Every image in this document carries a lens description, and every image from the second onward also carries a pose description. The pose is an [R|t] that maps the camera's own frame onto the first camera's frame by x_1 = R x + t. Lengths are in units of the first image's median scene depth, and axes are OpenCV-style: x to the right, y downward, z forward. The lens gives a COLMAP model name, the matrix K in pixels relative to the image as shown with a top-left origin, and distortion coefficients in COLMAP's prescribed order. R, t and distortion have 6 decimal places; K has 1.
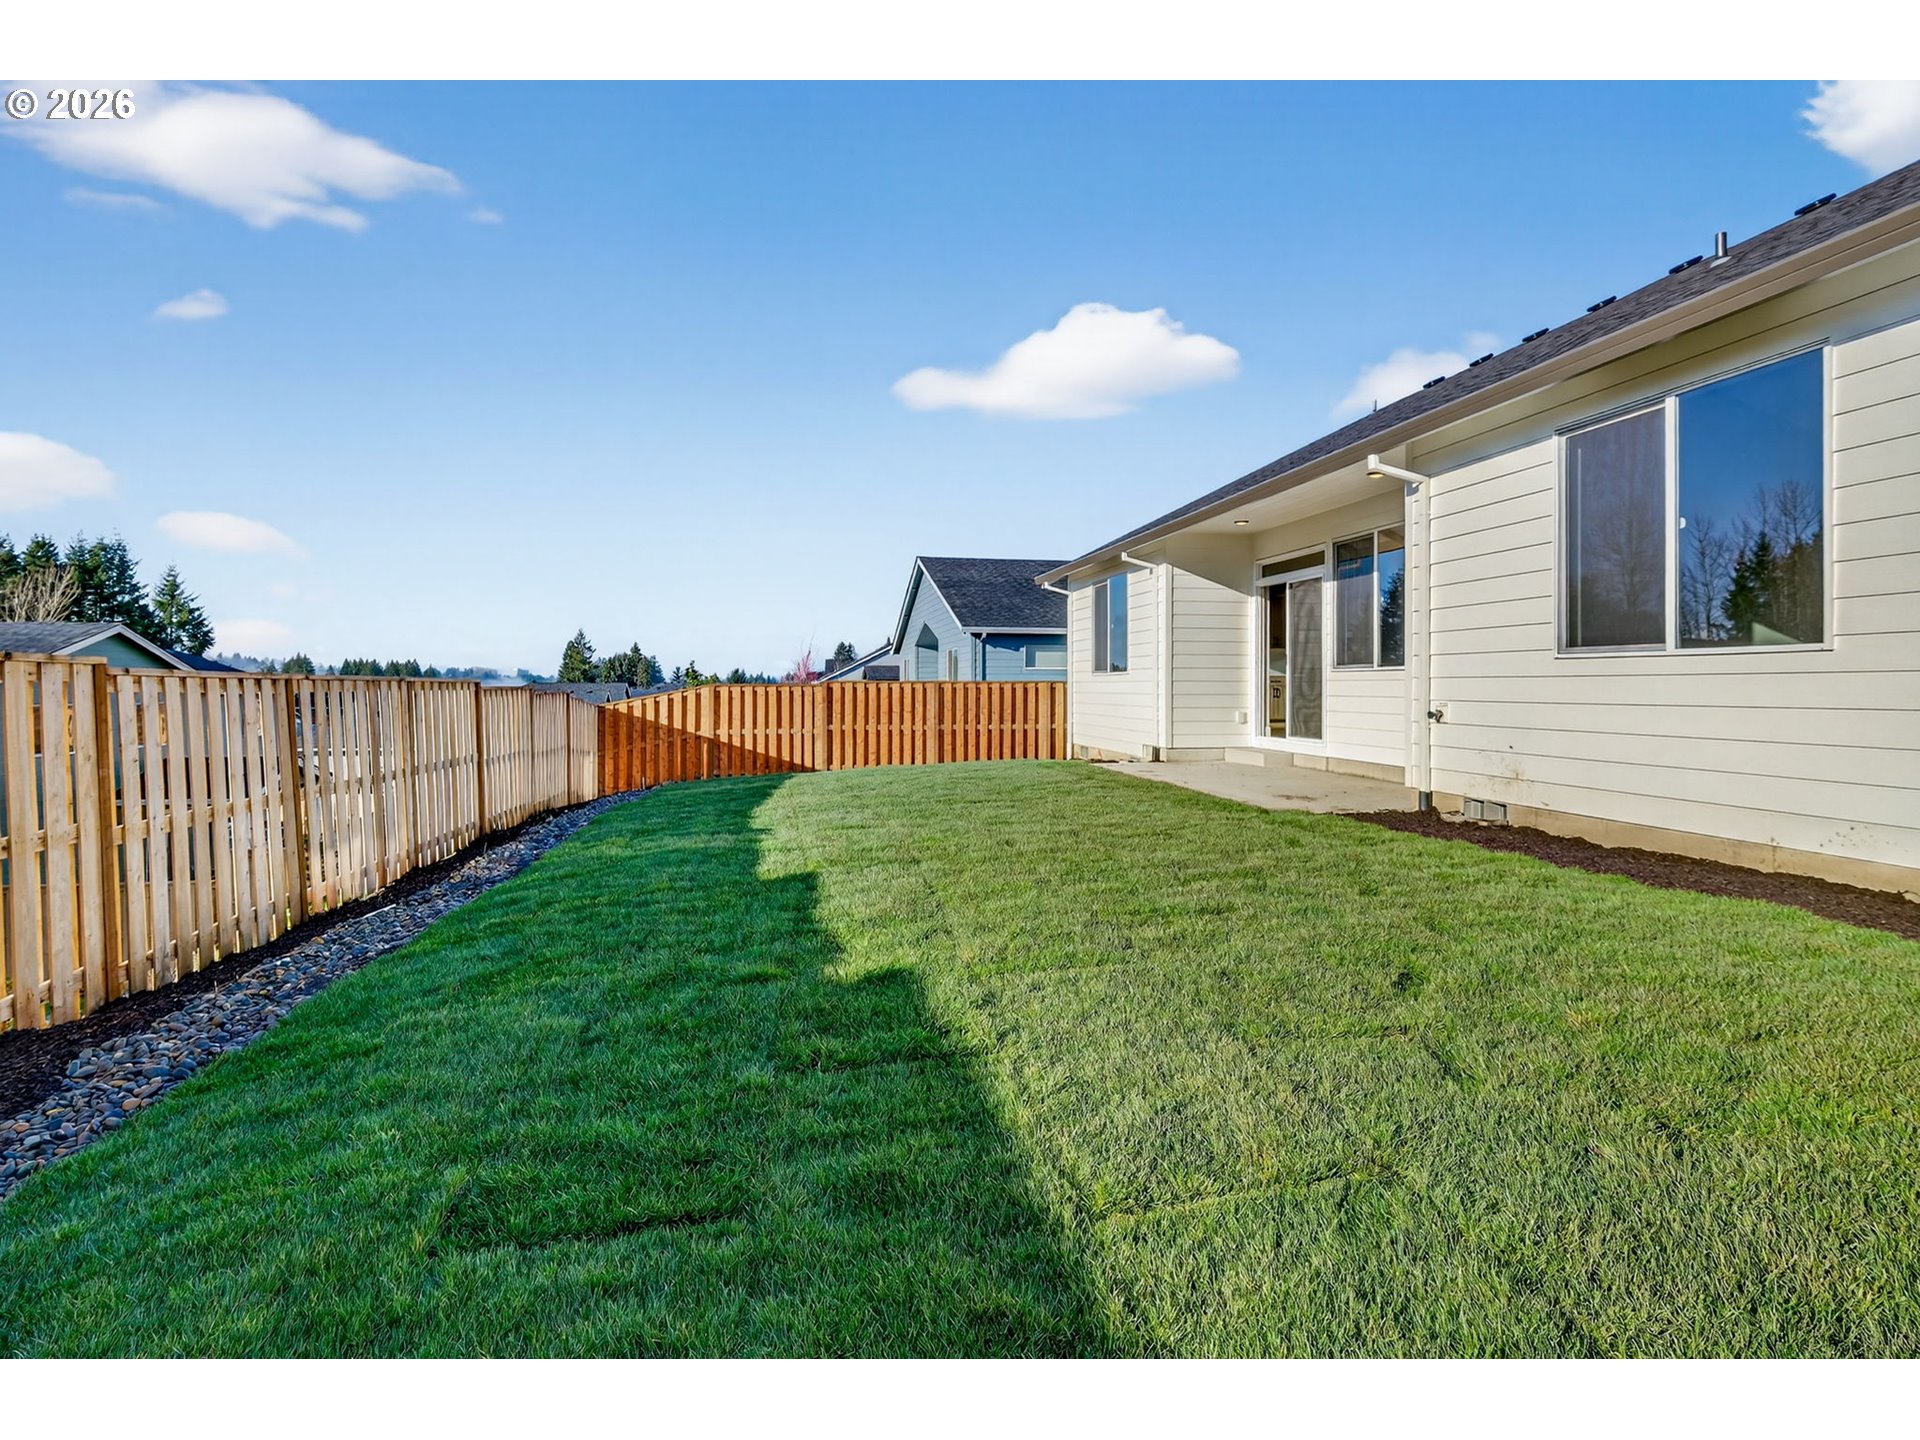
lens RADIAL K [[1029.6, 0, 942.6], [0, 1029.6, 679.0], [0, 0, 1]] dist [0.000039, -0.000963]
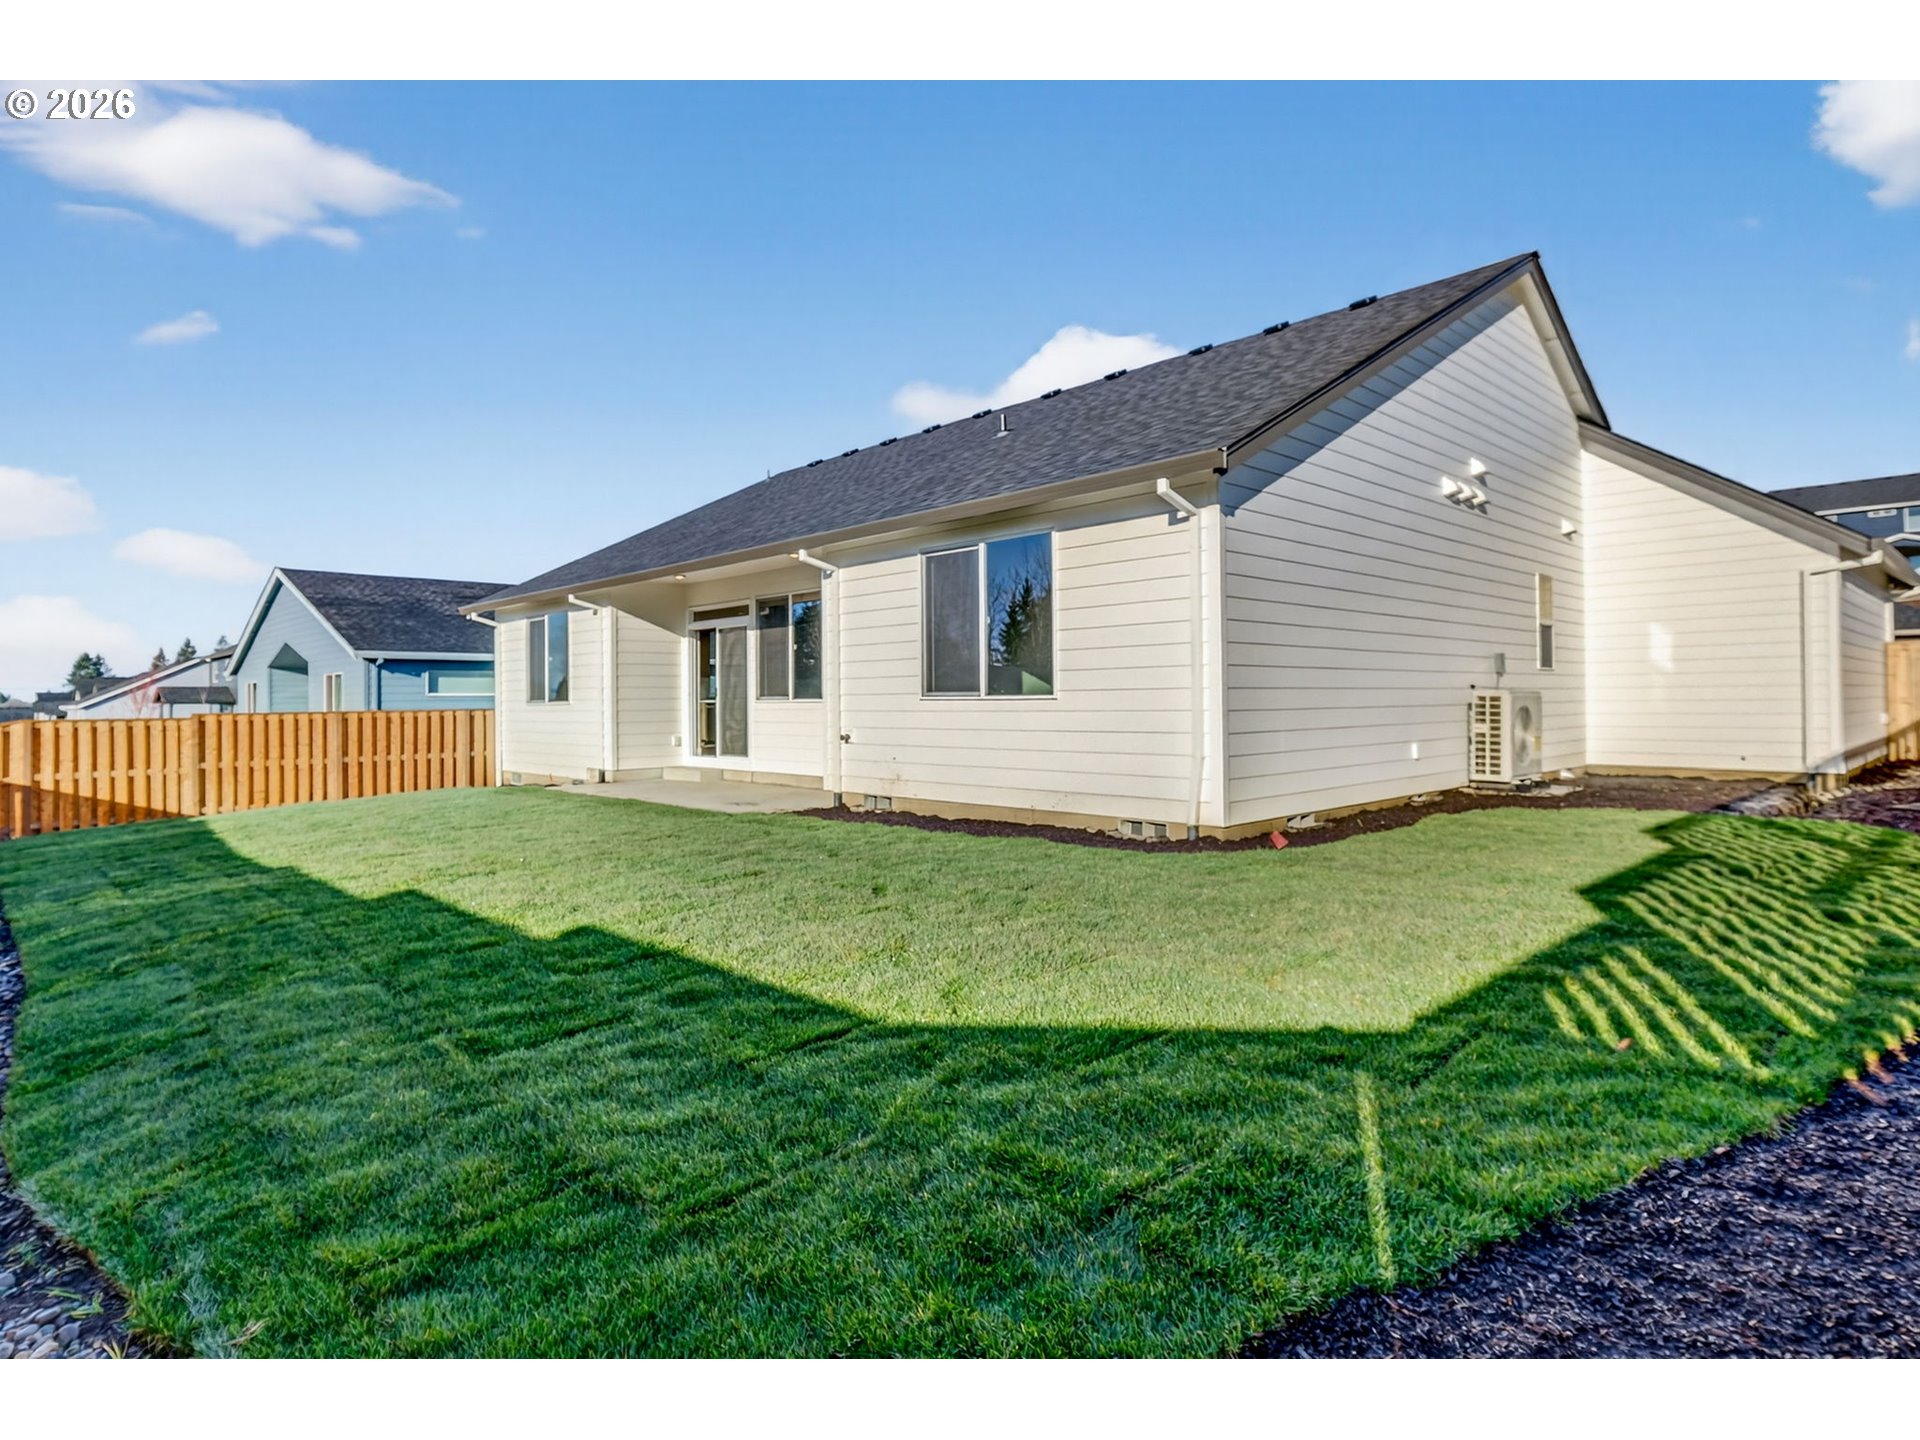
lens RADIAL K [[1029.6, 0, 942.6], [0, 1029.6, 679.0], [0, 0, 1]] dist [0.000039, -0.000963]
pose [[0.830418, -0.000916, 0.557140, -0.137335], [0.010039, 0.999861, -0.013320, -0.017592], [-0.557050, 0.016654, 0.830312, -0.173192]]
